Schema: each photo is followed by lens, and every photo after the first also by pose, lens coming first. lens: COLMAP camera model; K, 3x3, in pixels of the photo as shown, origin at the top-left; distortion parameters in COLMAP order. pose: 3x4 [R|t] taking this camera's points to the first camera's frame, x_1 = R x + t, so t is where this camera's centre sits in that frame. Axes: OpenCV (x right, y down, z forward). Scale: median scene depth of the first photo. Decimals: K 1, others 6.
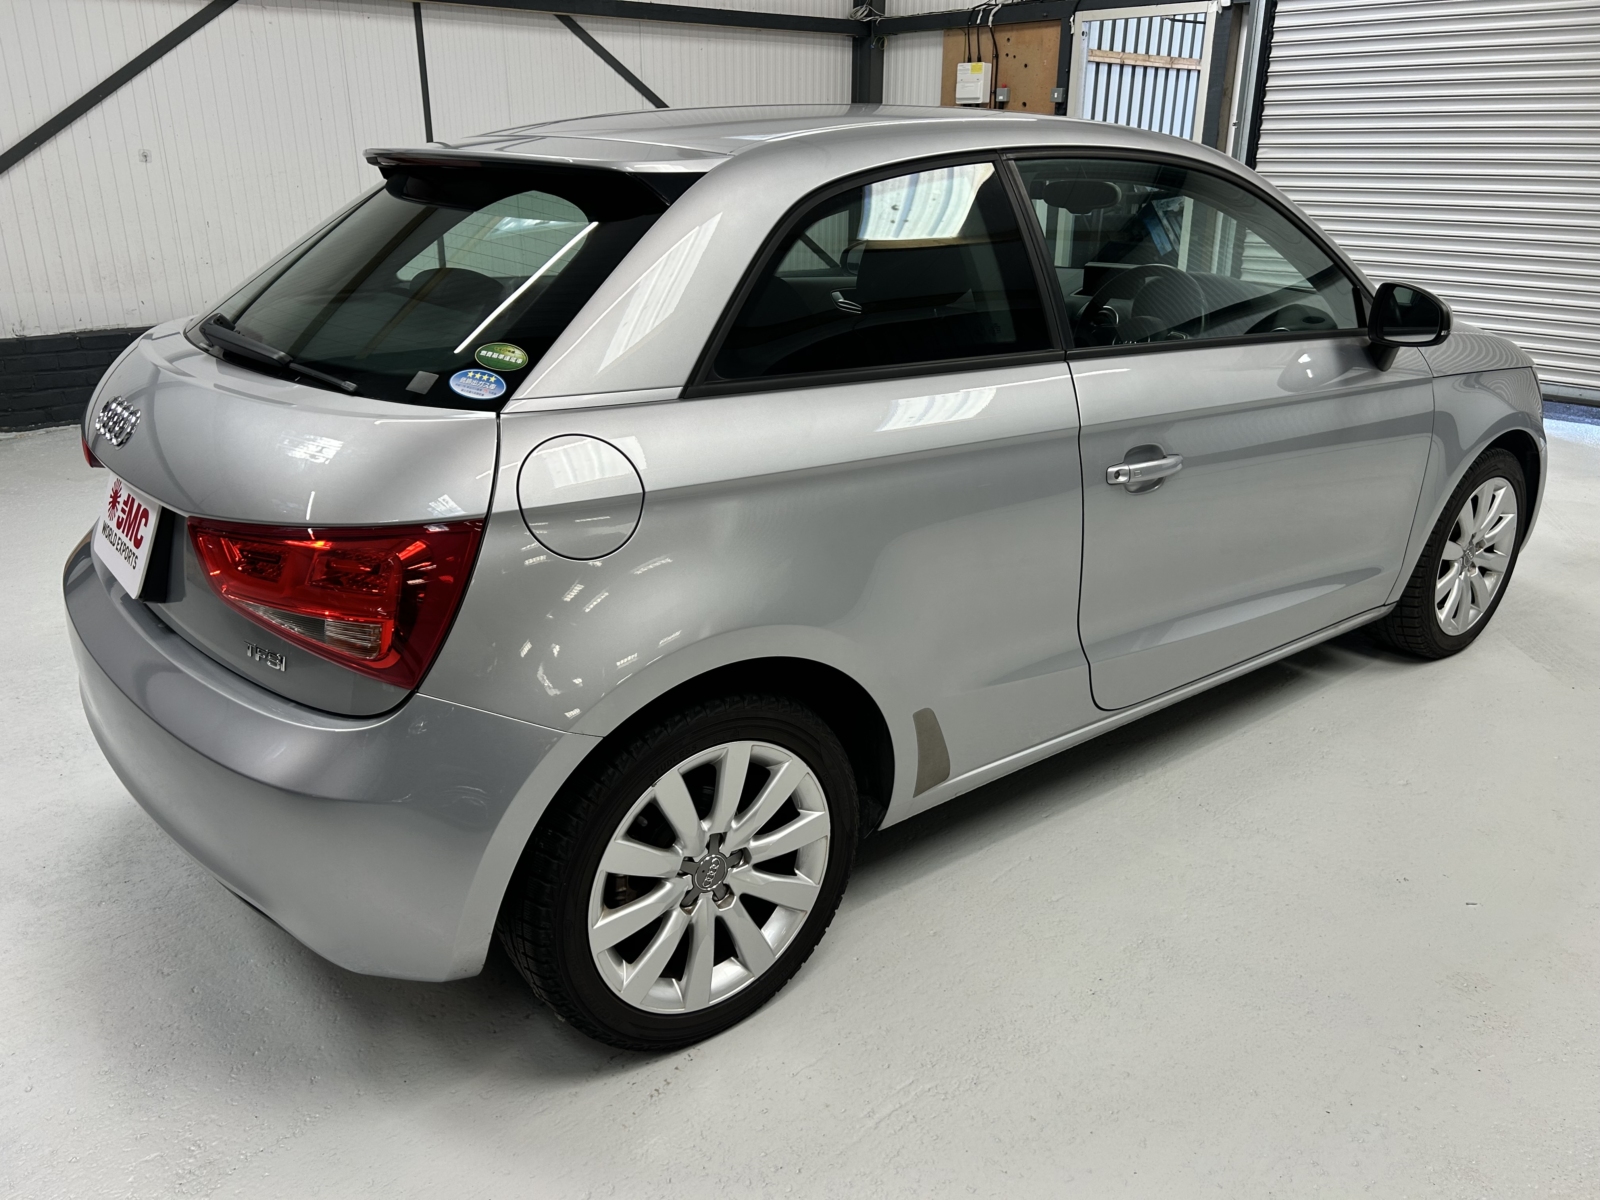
lens RADIAL K [[1217.8, 0, 806.2], [0, 1217.8, 595.9], [0, 0, 1]] dist [0.054157, -0.061885]
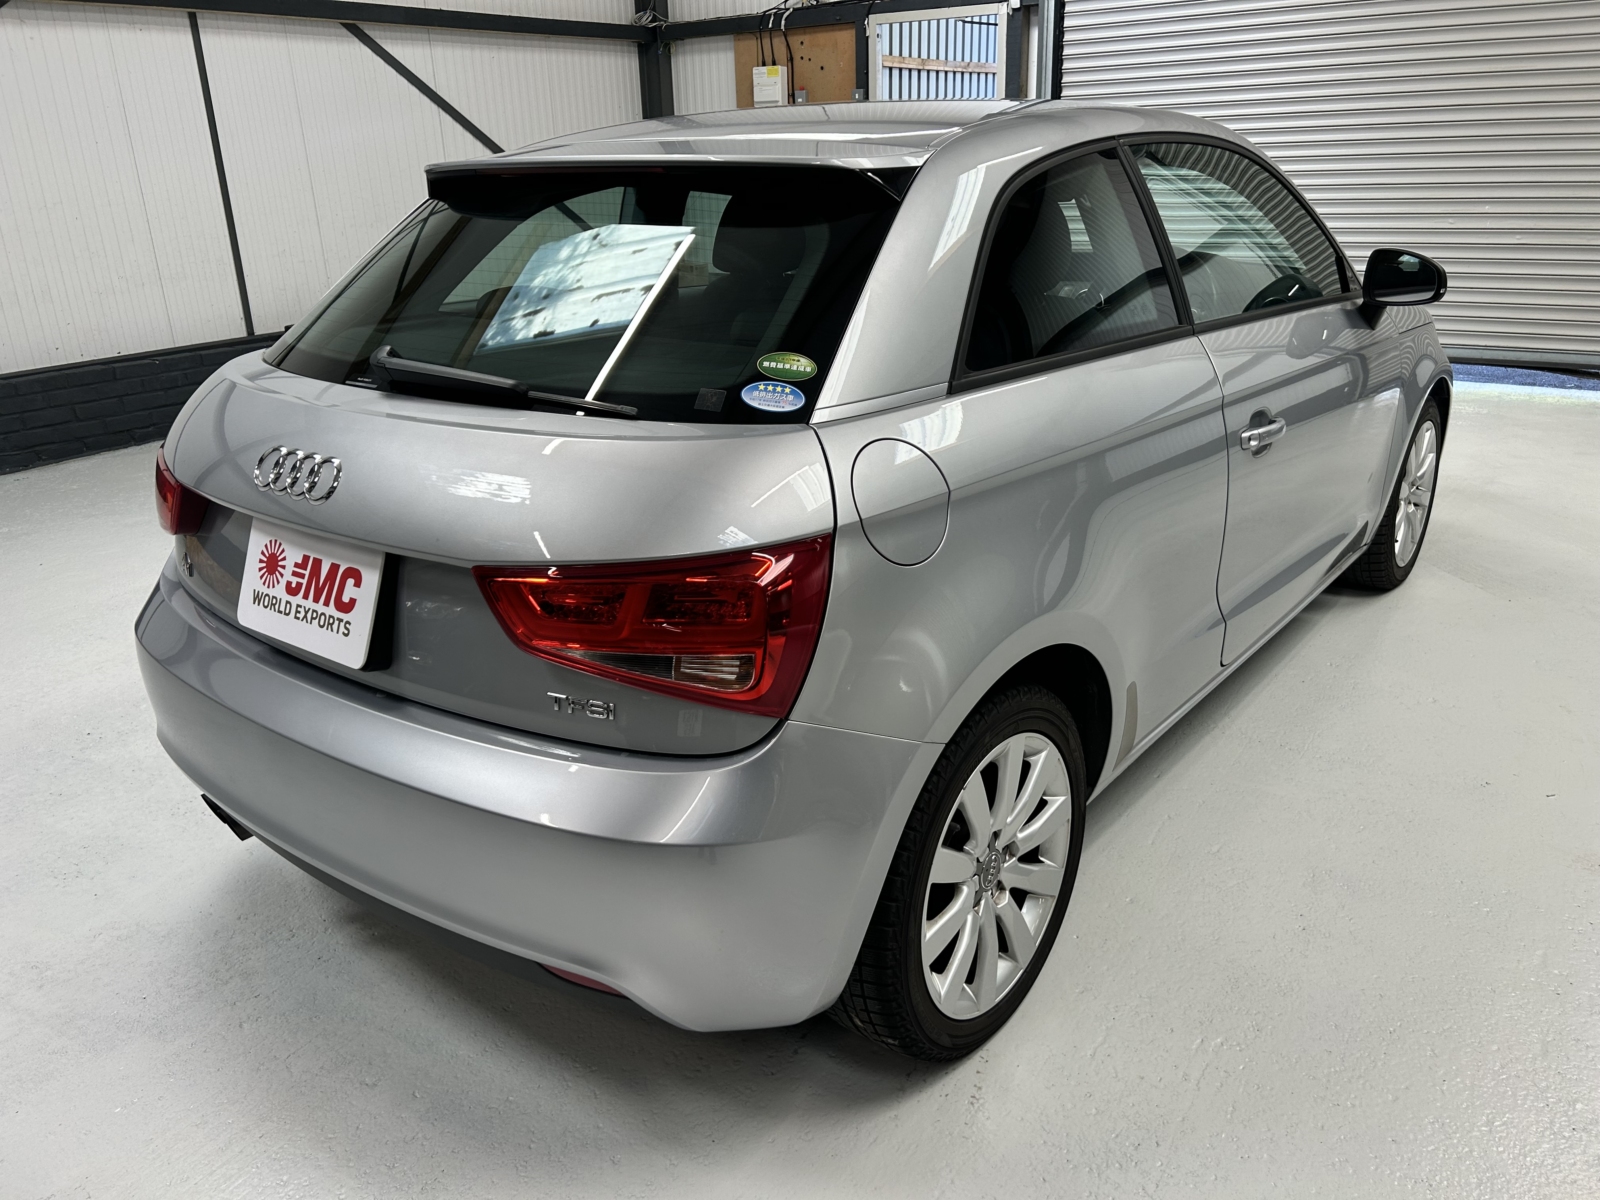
lens RADIAL K [[1217.8, 0, 815.6], [0, 1217.8, 597.1], [0, 0, 1]] dist [0.054157, -0.061885]
pose [[0.970284, -0.113614, 0.213635, -0.239137], [0.114554, 0.993385, 0.008017, -0.010884], [-0.213133, 0.016694, 0.976881, 0.033288]]
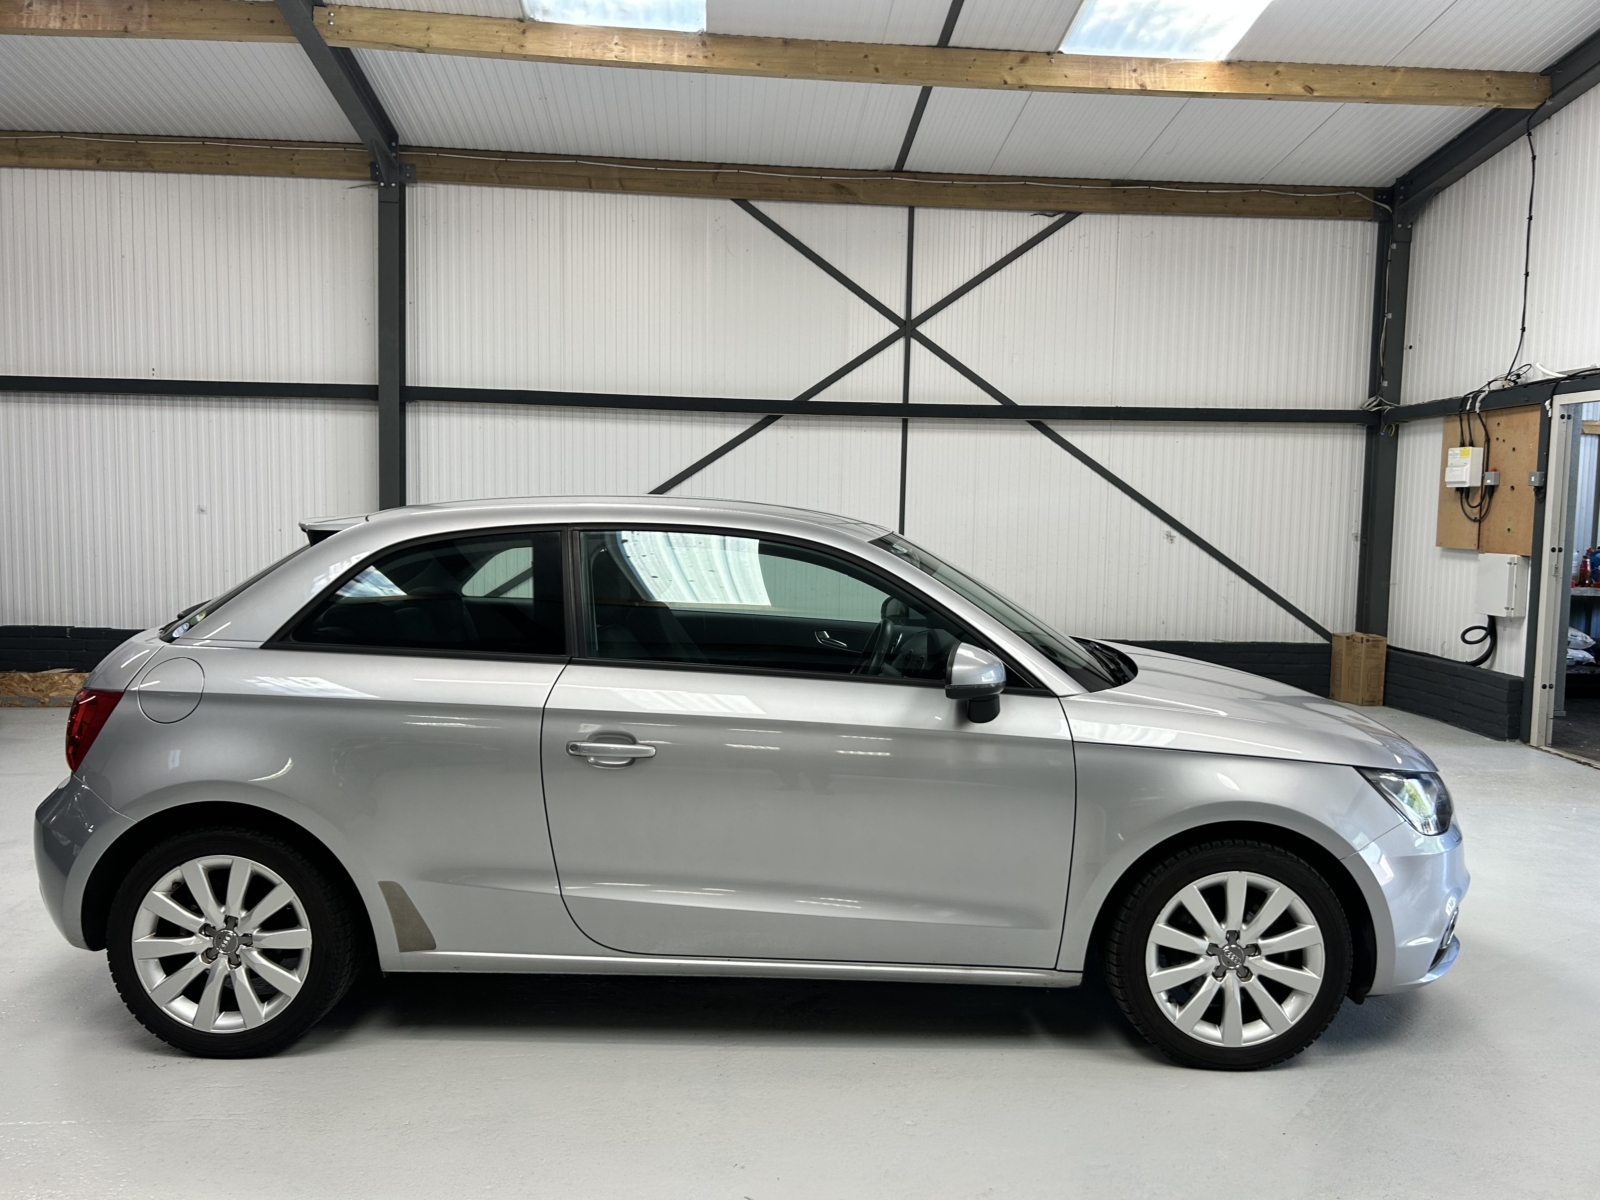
lens RADIAL K [[1217.8, 0, 811.6], [0, 1217.8, 602.2], [0, 0, 1]] dist [0.054157, -0.061885]
pose [[0.782179, 0.057754, -0.620371, 0.885454], [-0.230485, 0.951882, -0.201984, -0.028362], [0.578855, 0.300974, 0.757853, 0.055036]]
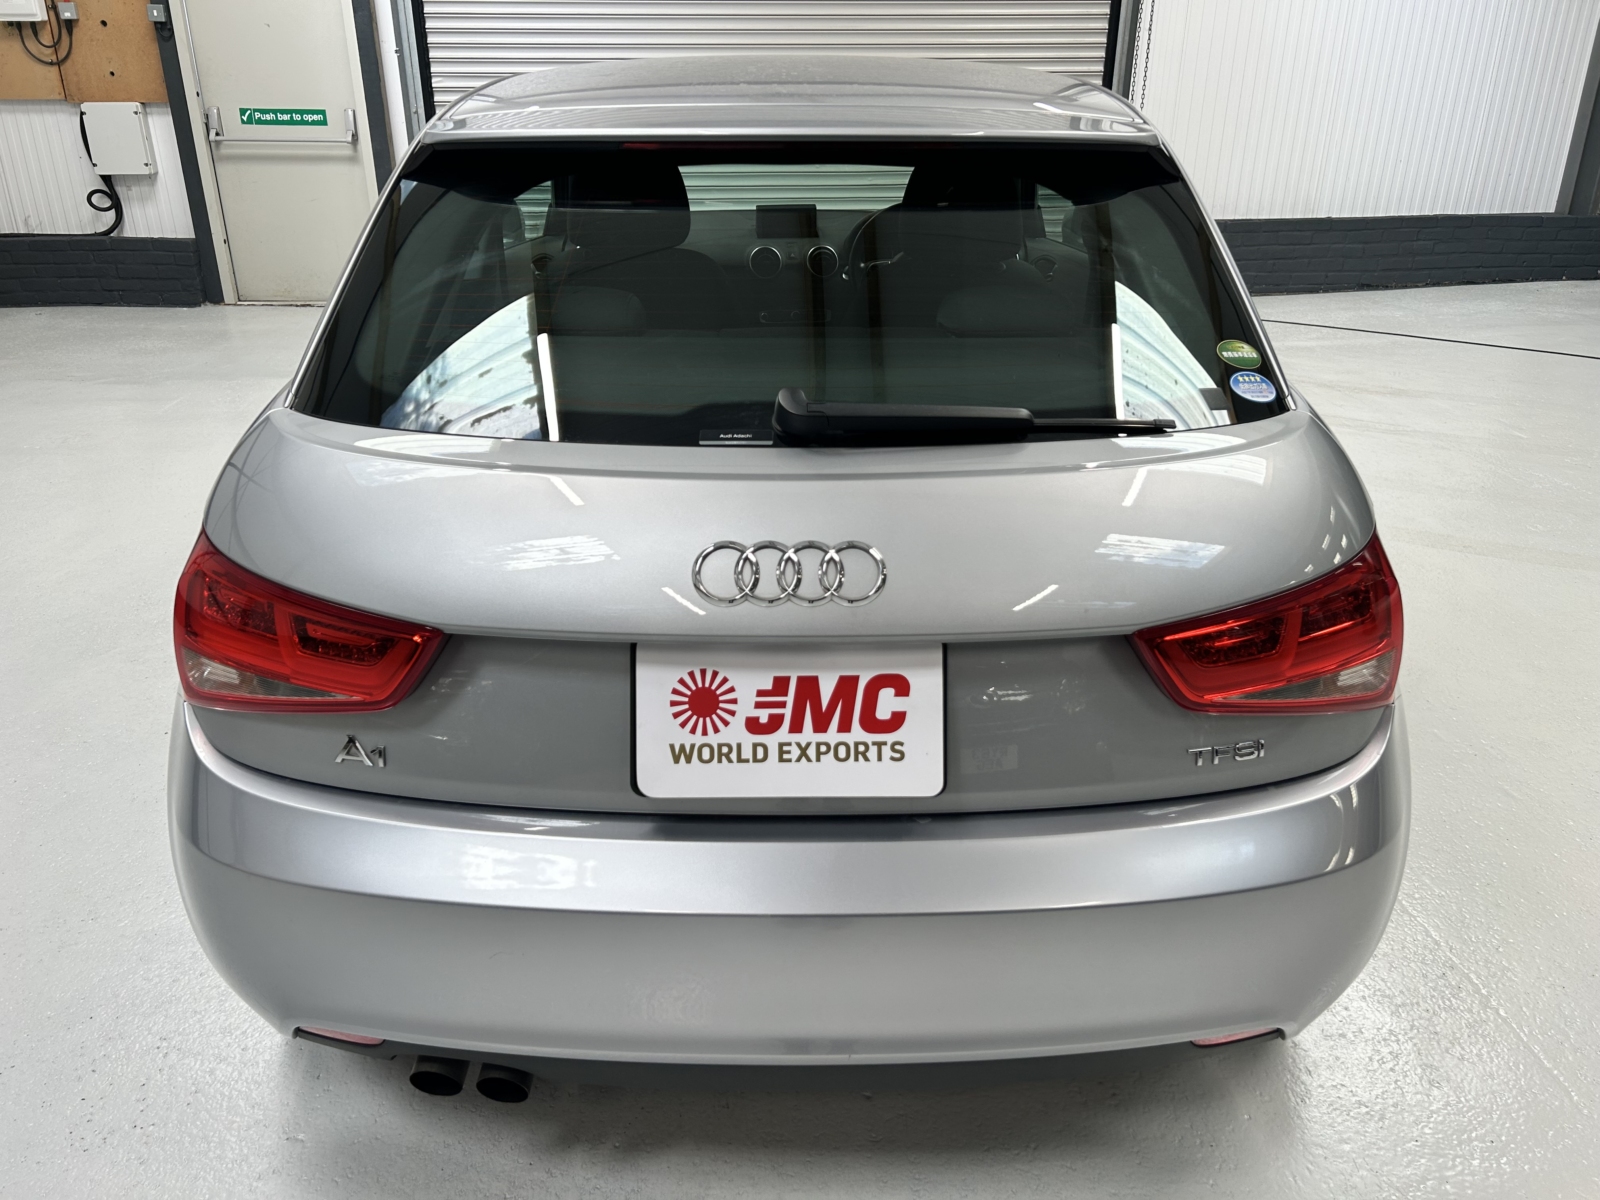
lens RADIAL K [[1217.8, 0, 794.2], [0, 1217.8, 603.9], [0, 0, 1]] dist [0.054157, -0.061885]
pose [[0.618272, -0.322561, 0.716725, -0.625547], [0.275150, 0.943029, 0.187054, -0.150247], [-0.736229, 0.081557, 0.671801, 0.338673]]
